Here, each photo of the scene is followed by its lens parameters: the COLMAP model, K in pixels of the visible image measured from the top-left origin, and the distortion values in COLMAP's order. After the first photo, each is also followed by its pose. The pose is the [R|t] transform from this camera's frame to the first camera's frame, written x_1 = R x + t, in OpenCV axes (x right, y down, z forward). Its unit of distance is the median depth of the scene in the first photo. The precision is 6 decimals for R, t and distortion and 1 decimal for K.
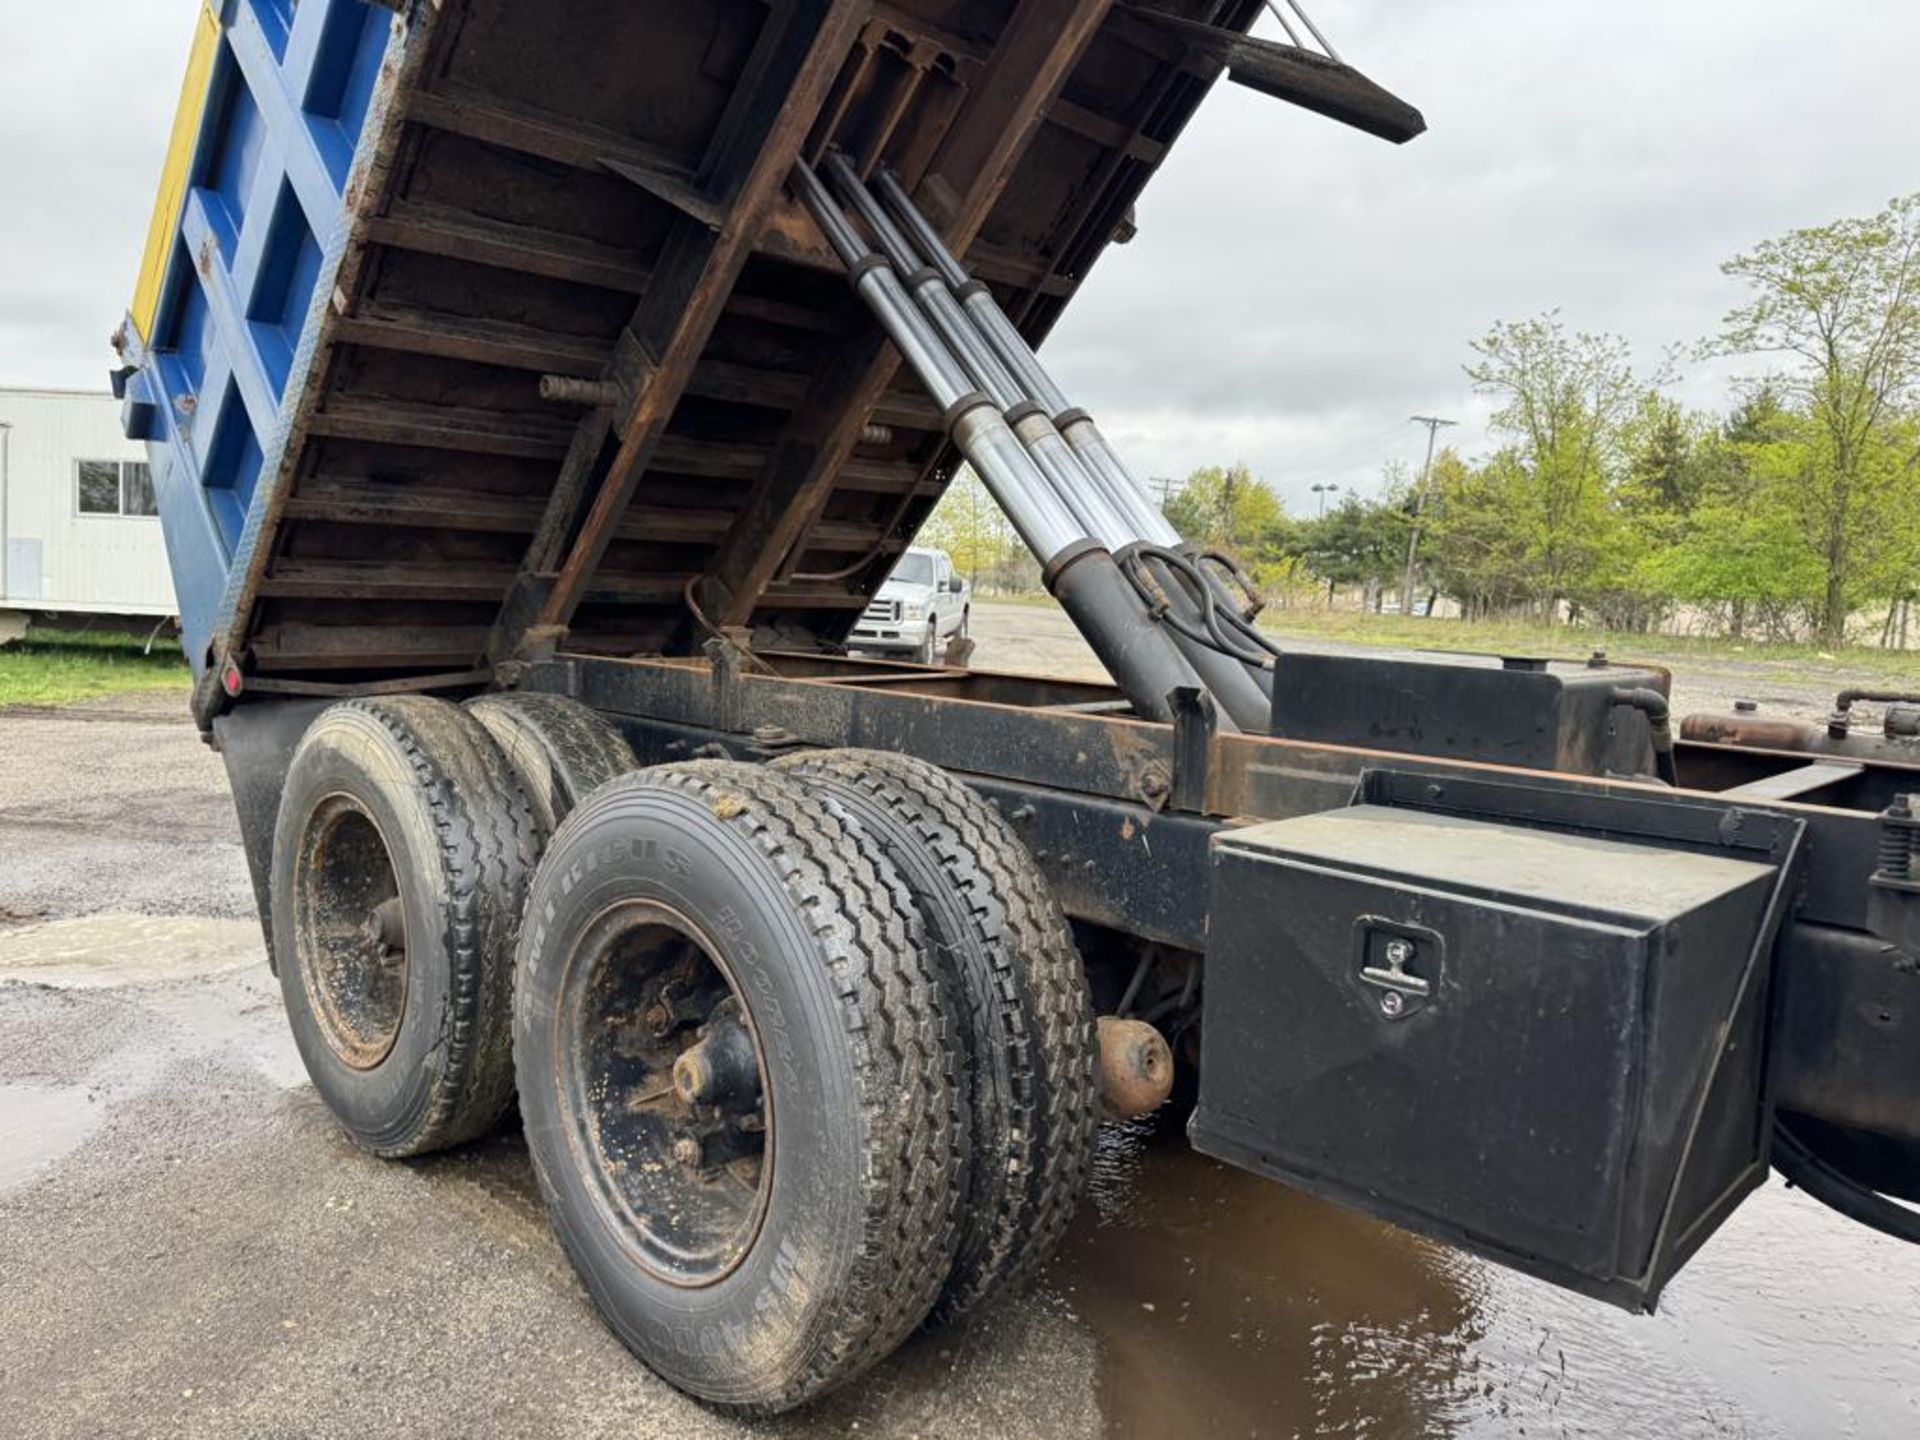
lens RADIAL K [[1342.4, 0, 964.9], [0, 1342.4, 726.1], [0, 0, 1]] dist [0.115169, -0.142058]
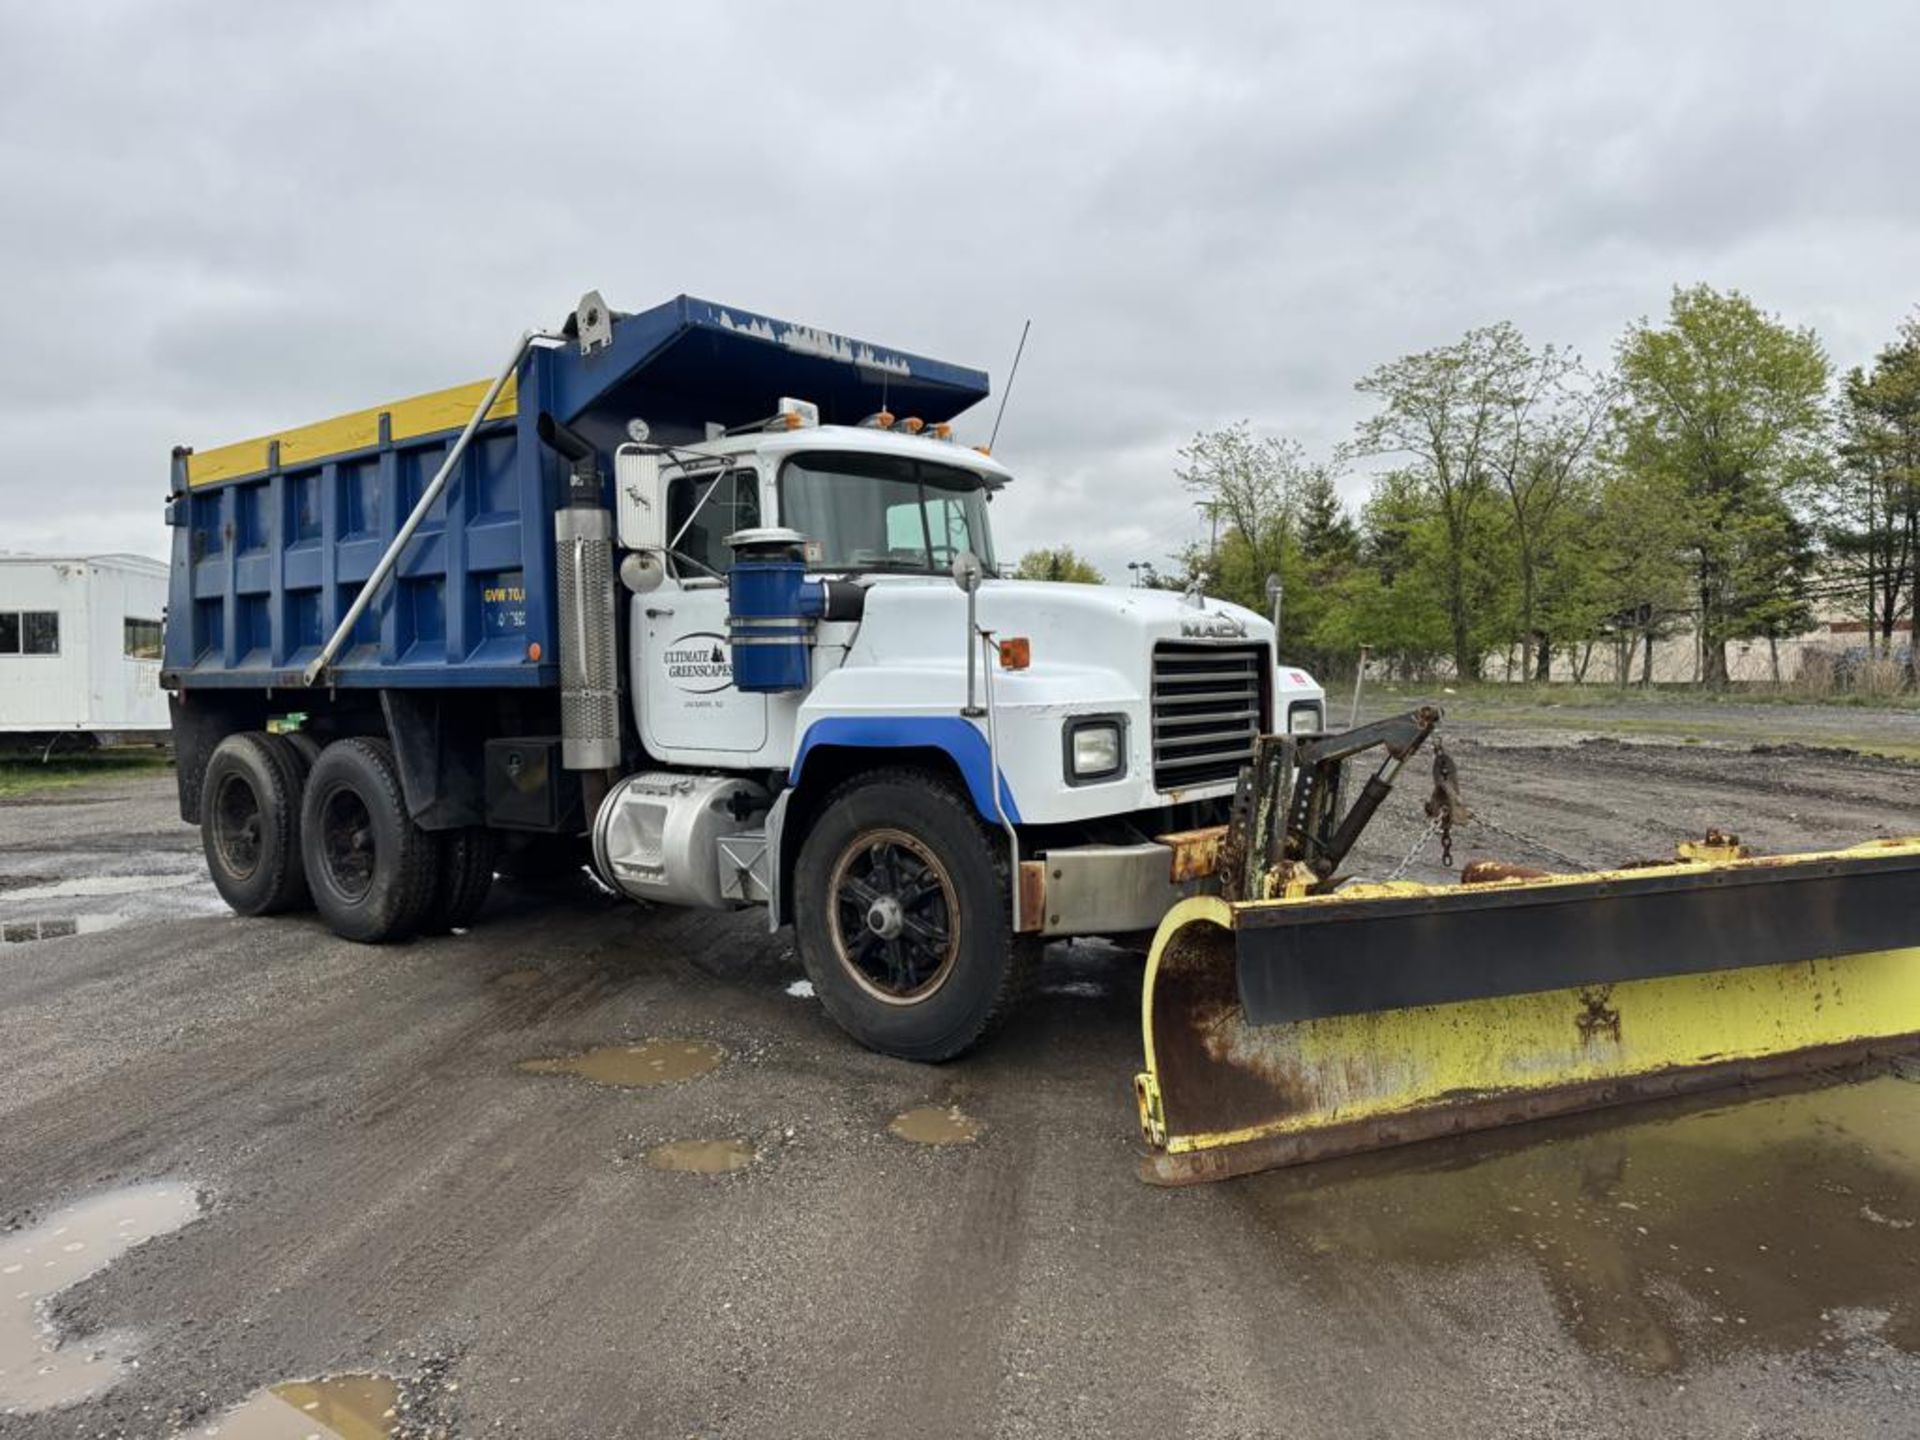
lens RADIAL K [[1342.1, 0, 966.3], [0, 1342.1, 712.6], [0, 0, 1]] dist [0.122228, -0.165202]
pose [[0.994155, -0.057293, 0.091505, 0.416625], [0.063557, 0.995722, -0.067074, 0.123251], [-0.087270, 0.072497, 0.993543, -1.023957]]
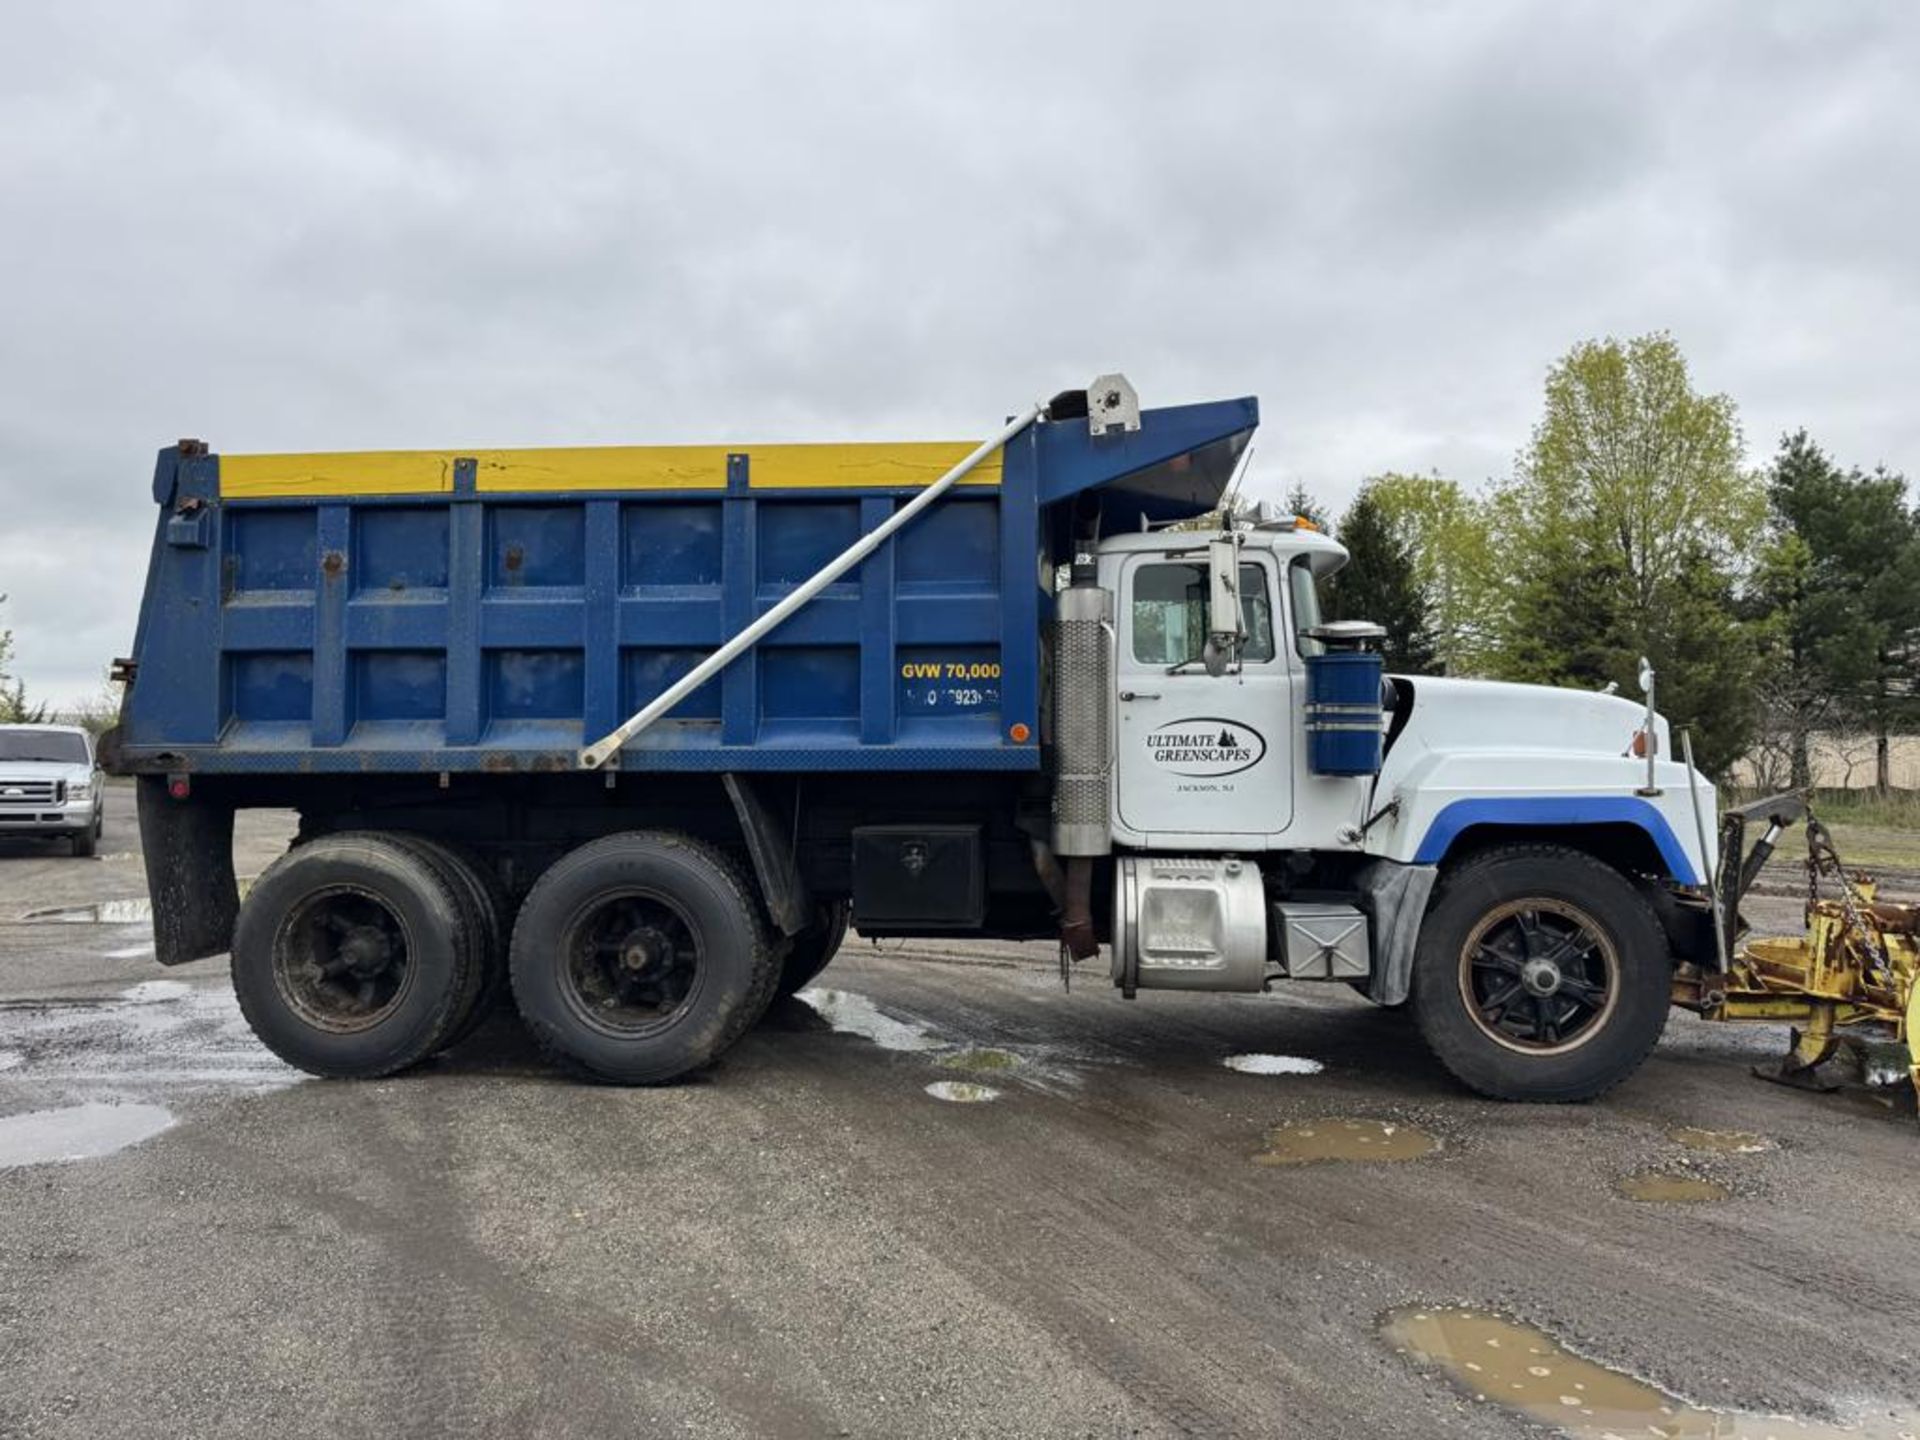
lens RADIAL K [[1318.8, 0, 985.9], [0, 1318.8, 707.4], [0, 0, 1]] dist [0.095220, -0.133387]
pose [[0.772267, -0.016079, 0.635095, -0.583218], [0.099047, 0.990503, -0.095363, 0.044912], [-0.627530, 0.136550, 0.766525, -0.624235]]
